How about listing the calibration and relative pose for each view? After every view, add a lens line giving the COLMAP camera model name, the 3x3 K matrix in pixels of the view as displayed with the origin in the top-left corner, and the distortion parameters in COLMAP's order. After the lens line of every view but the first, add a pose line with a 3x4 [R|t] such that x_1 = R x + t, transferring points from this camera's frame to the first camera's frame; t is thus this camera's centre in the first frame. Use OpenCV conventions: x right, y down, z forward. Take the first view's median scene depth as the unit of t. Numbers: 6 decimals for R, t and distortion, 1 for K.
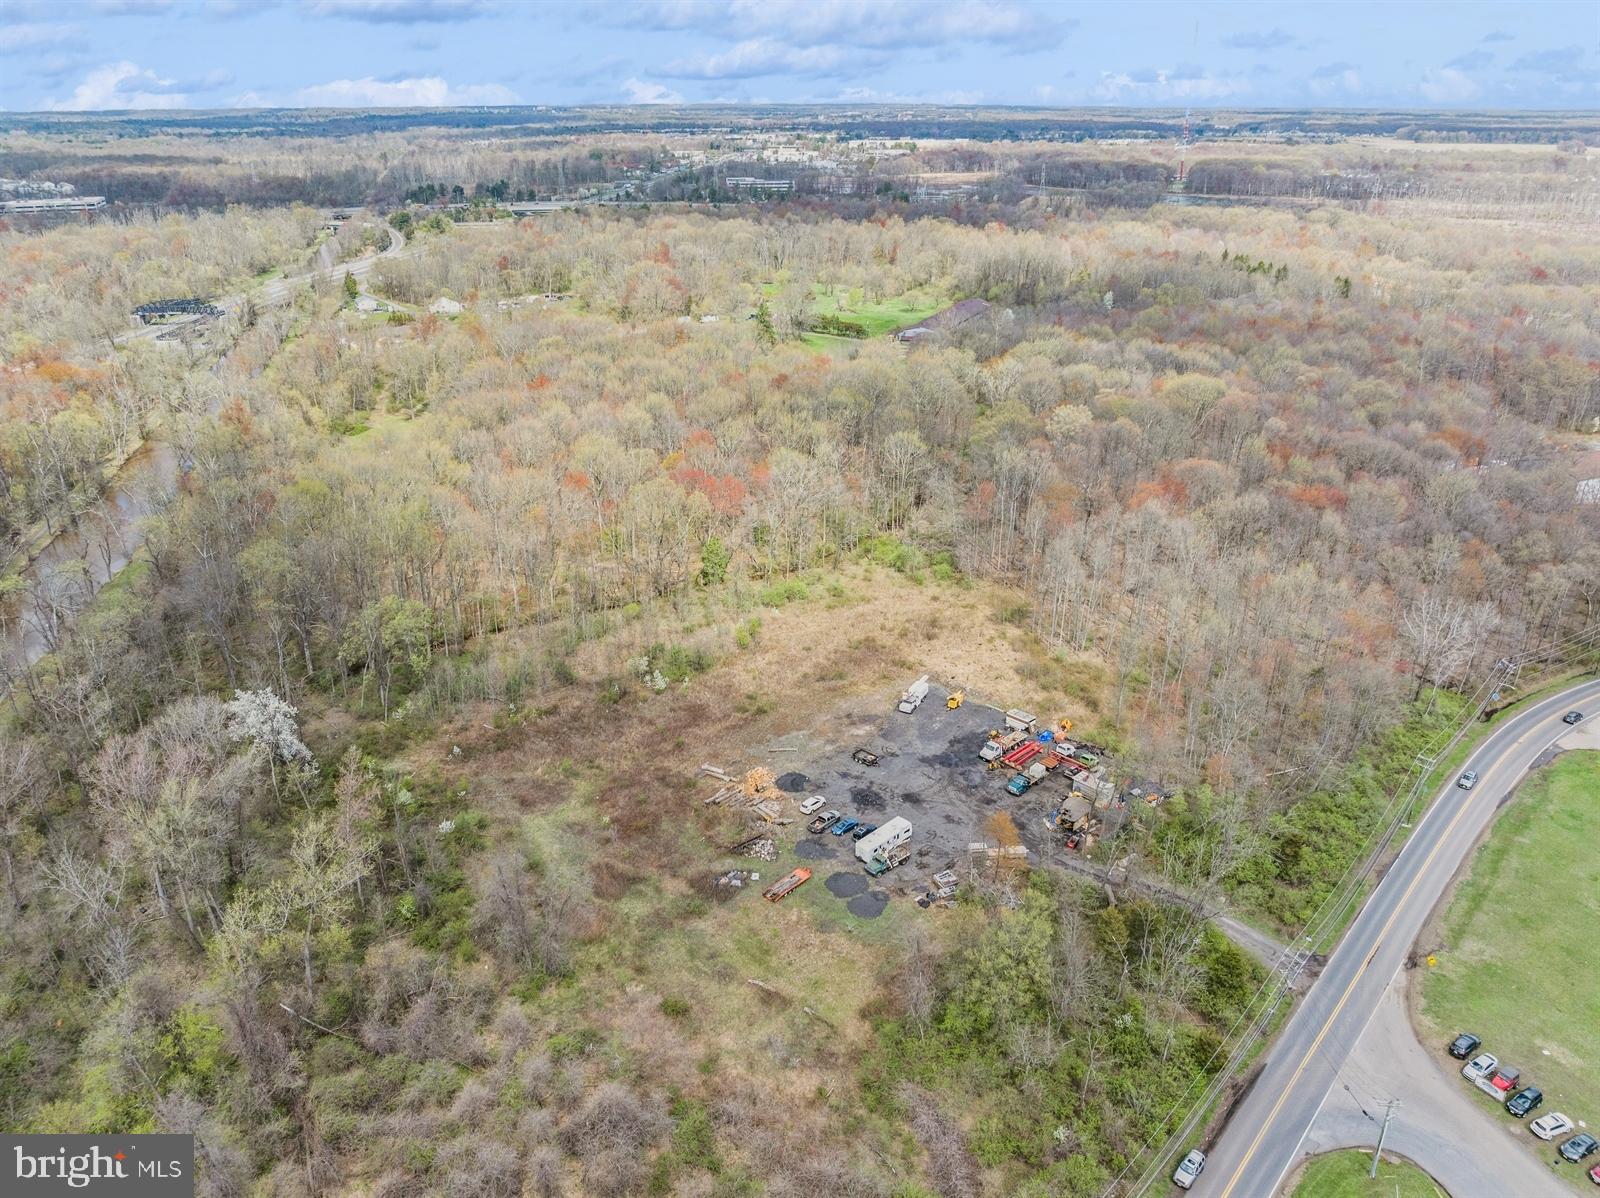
lens RADIAL K [[1146.8, 0, 800.0], [0, 1146.8, 599.0], [0, 0, 1]] dist [-0.032278, -0.007723]
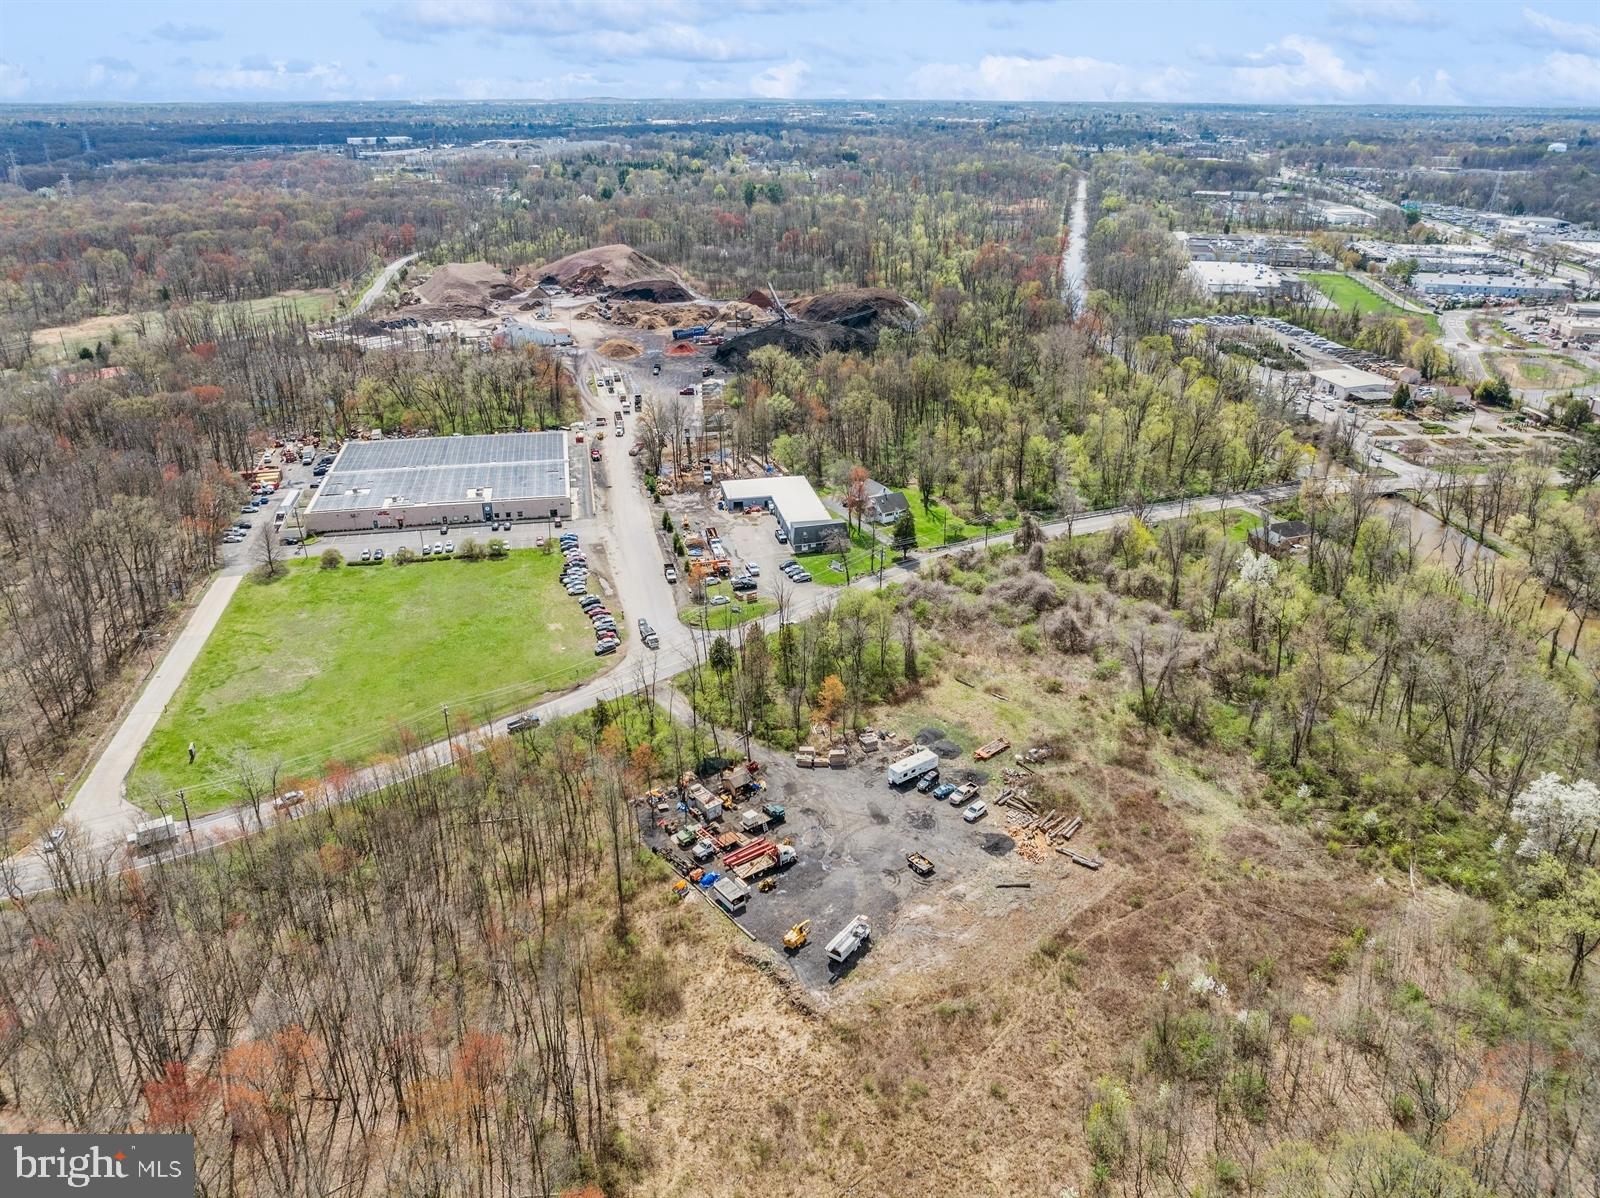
lens RADIAL K [[1120.0, 0, 798.4], [0, 1120.0, 597.7], [0, 0, 1]] dist [-0.027100, -0.014010]
pose [[-0.994645, -0.040761, 0.094975, 0.083655], [0.042945, 0.672855, 0.738527, -0.718094], [-0.094008, 0.738651, -0.667501, 1.550856]]
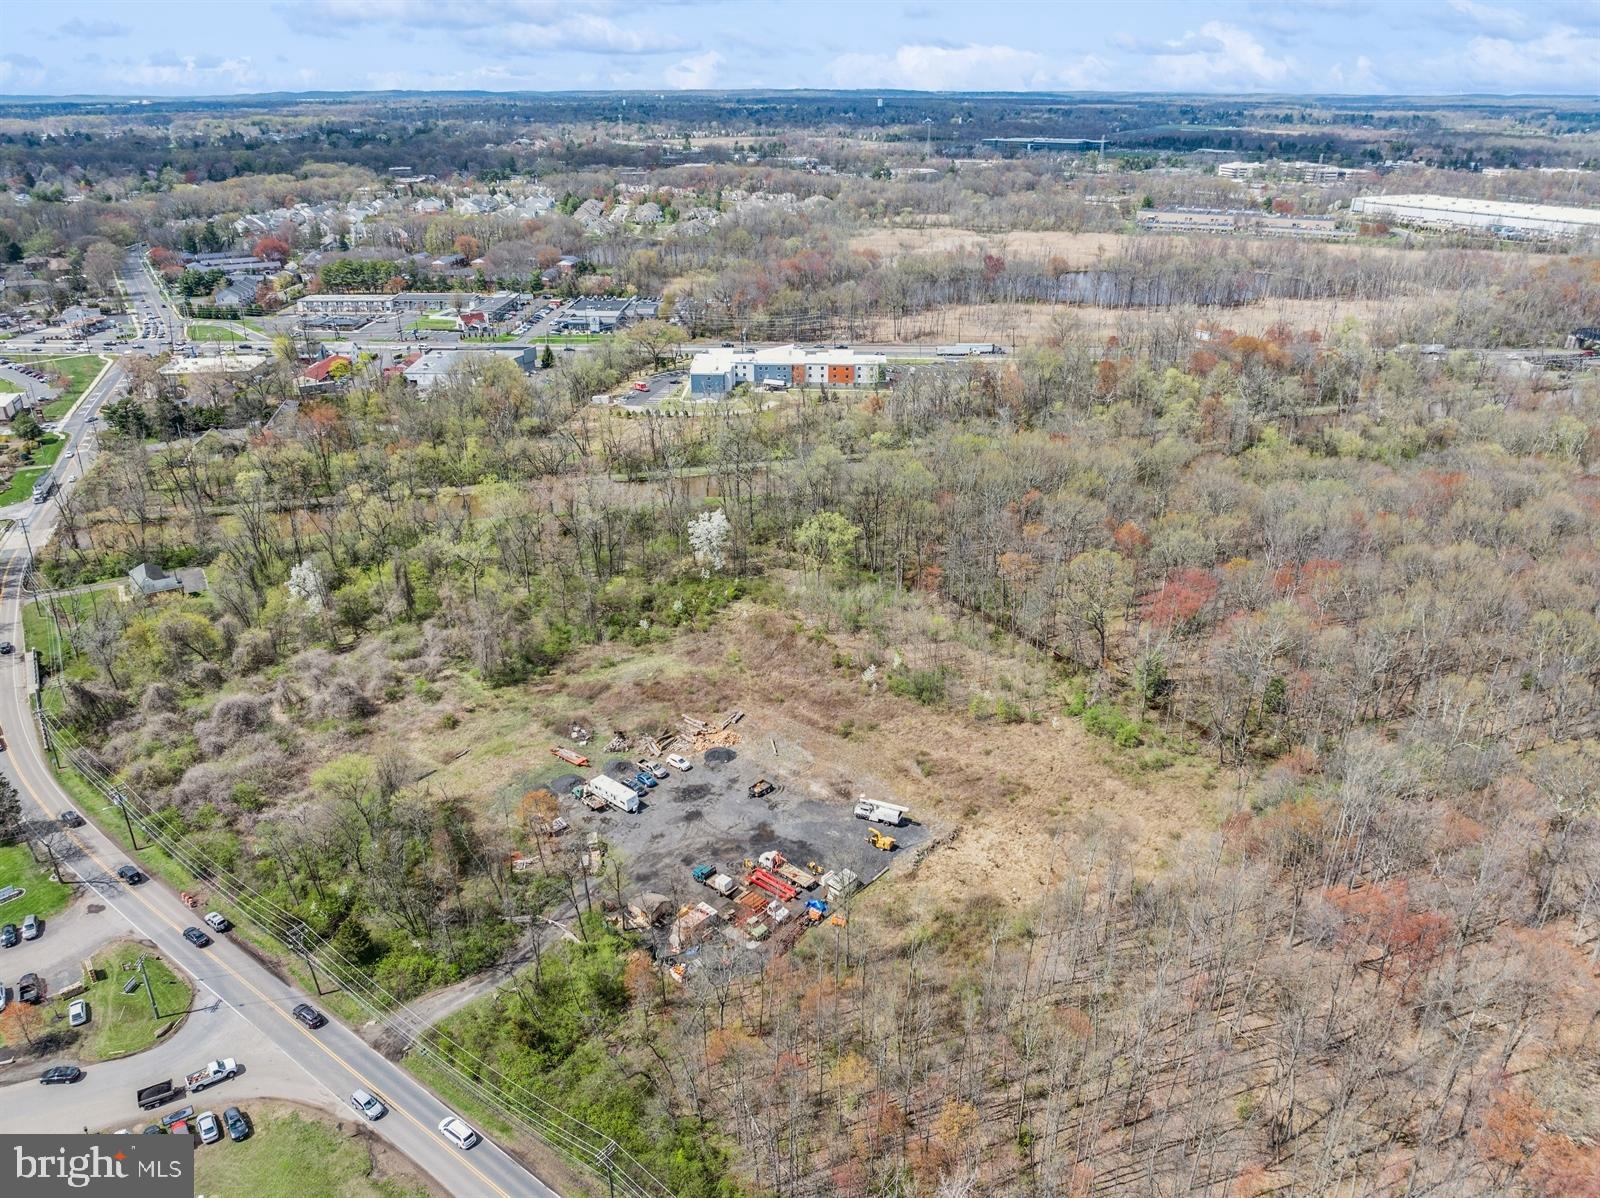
lens RADIAL K [[1134.4, 0, 798.4], [0, 1134.4, 596.4], [0, 0, 1]] dist [-0.032042, -0.003720]
pose [[0.078379, 0.411908, -0.907848, 0.987787], [-0.399524, 0.847302, 0.349944, -0.410819], [0.913366, 0.335279, 0.230978, 0.786027]]
